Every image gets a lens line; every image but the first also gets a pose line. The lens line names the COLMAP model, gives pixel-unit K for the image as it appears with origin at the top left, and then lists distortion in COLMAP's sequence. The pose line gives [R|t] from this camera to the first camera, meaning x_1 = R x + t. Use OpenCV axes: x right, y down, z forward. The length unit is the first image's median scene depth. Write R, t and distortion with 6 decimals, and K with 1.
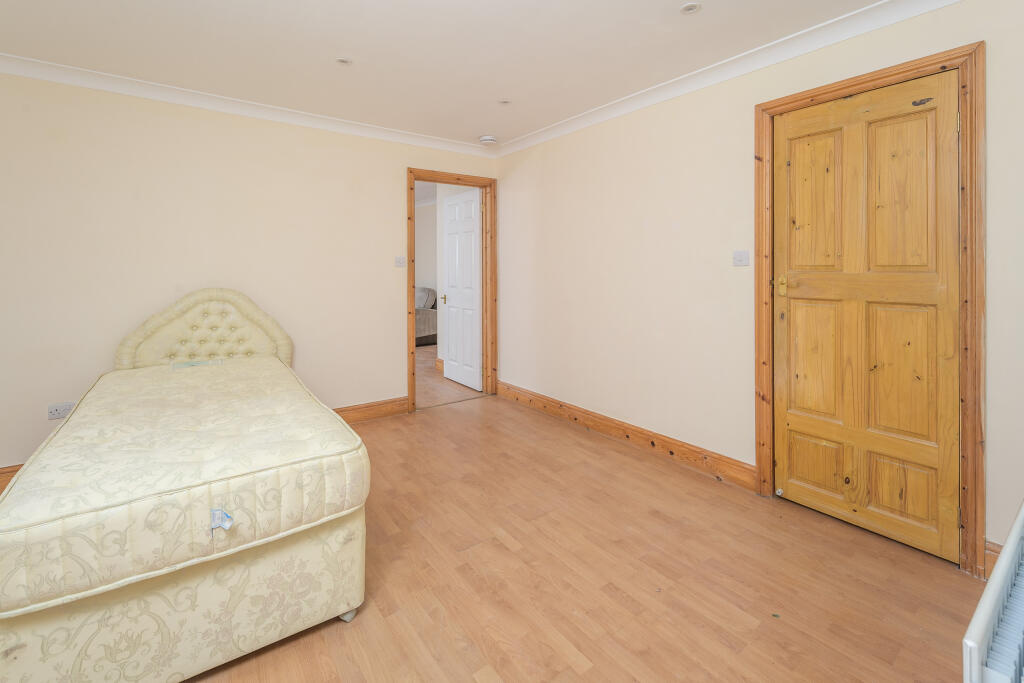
lens RADIAL K [[448.4, 0, 518.1], [0, 448.4, 267.7], [0, 0, 1]] dist [0.010316, -0.007661]
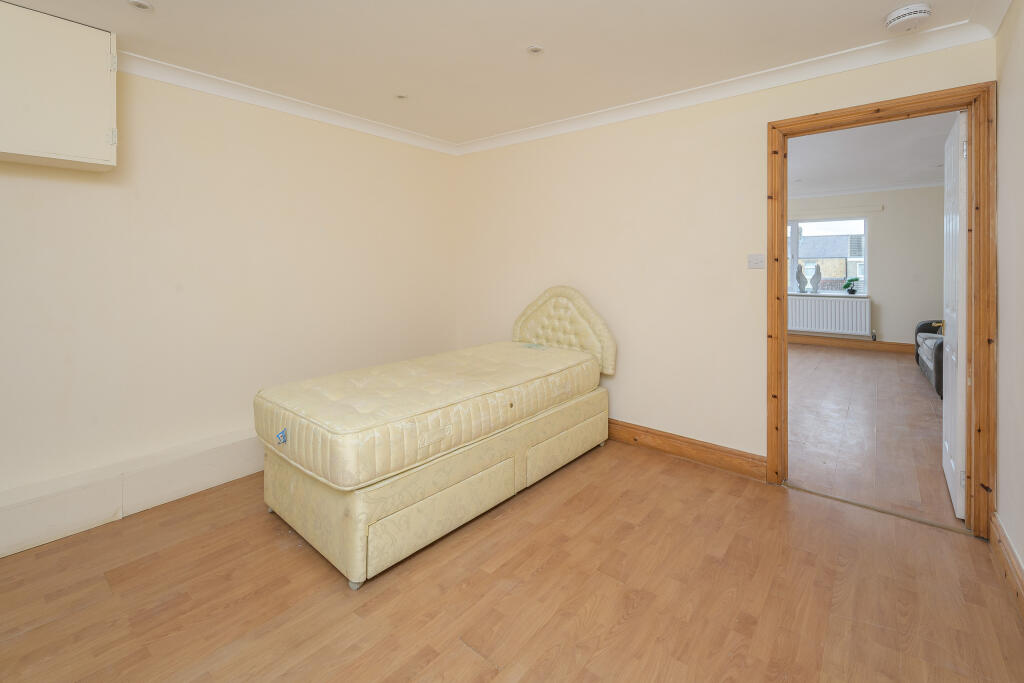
lens RADIAL K [[448.4, 0, 518.1], [0, 448.4, 267.7], [0, 0, 1]] dist [0.010316, -0.007661]
pose [[0.235441, 0.007615, -0.971859, 0.443651], [-0.003009, 0.999970, 0.007106, -0.009679], [0.971884, 0.001251, 0.235457, 0.632170]]
